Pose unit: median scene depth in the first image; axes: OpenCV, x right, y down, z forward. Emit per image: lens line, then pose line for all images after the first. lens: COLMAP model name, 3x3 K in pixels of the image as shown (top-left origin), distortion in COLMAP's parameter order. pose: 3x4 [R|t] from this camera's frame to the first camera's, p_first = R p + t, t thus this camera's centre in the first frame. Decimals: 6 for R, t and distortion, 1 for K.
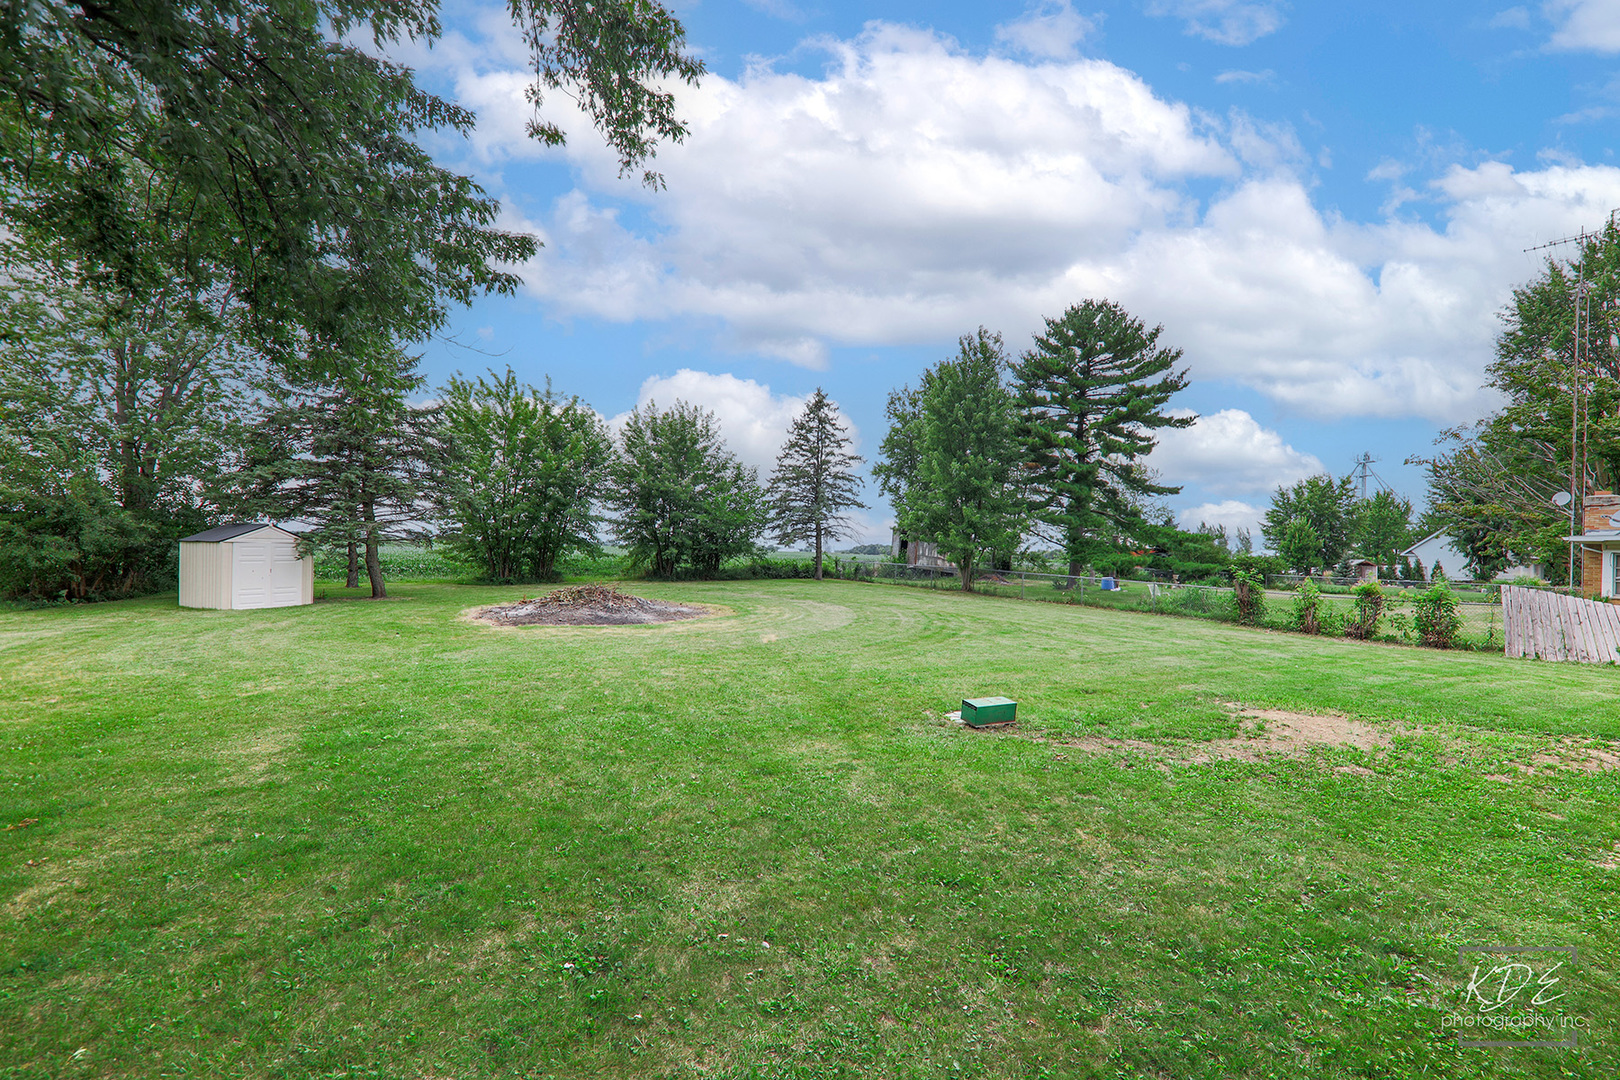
lens RADIAL K [[549.8, 0, 788.5], [0, 549.8, 565.1], [0, 0, 1]] dist [0.010586, -0.006239]
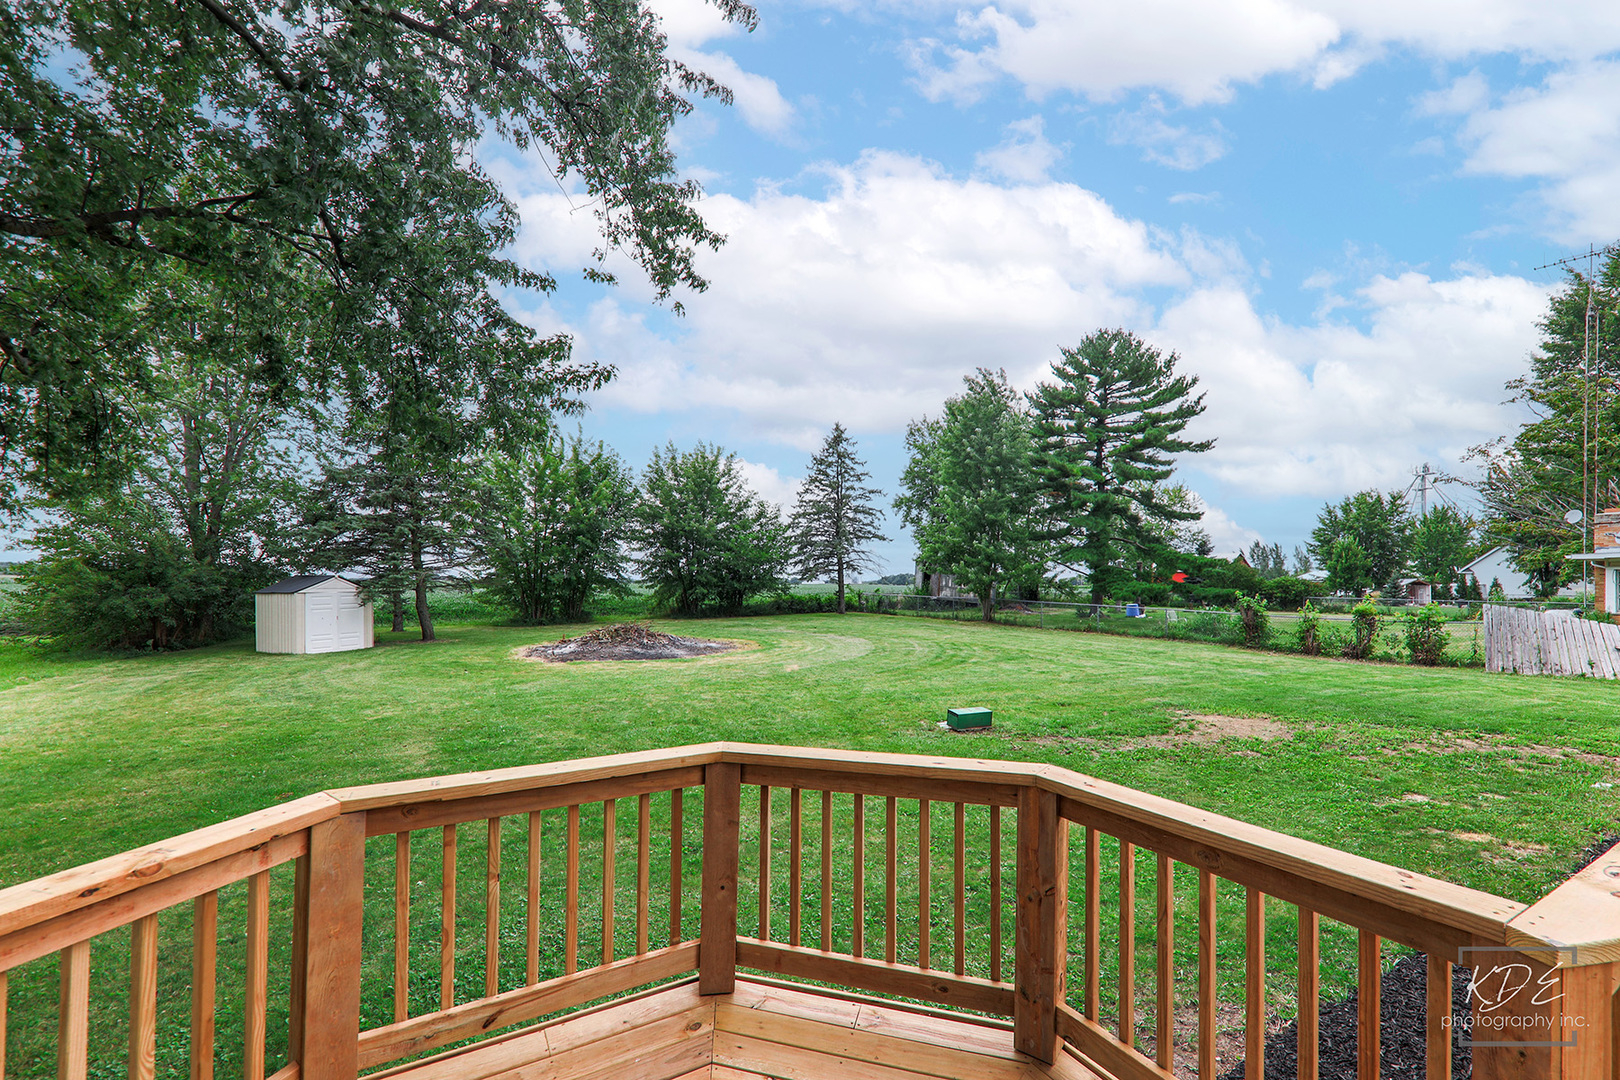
lens RADIAL K [[748.2, 0, 810.5], [0, 748.2, 591.1], [0, 0, 1]] dist [0.014376, -0.013340]
pose [[0.999550, -0.024002, -0.017979, 0.024275], [0.023999, 0.999712, -0.000435, -0.015718], [0.017984, 0.000003, 0.999838, -0.383731]]
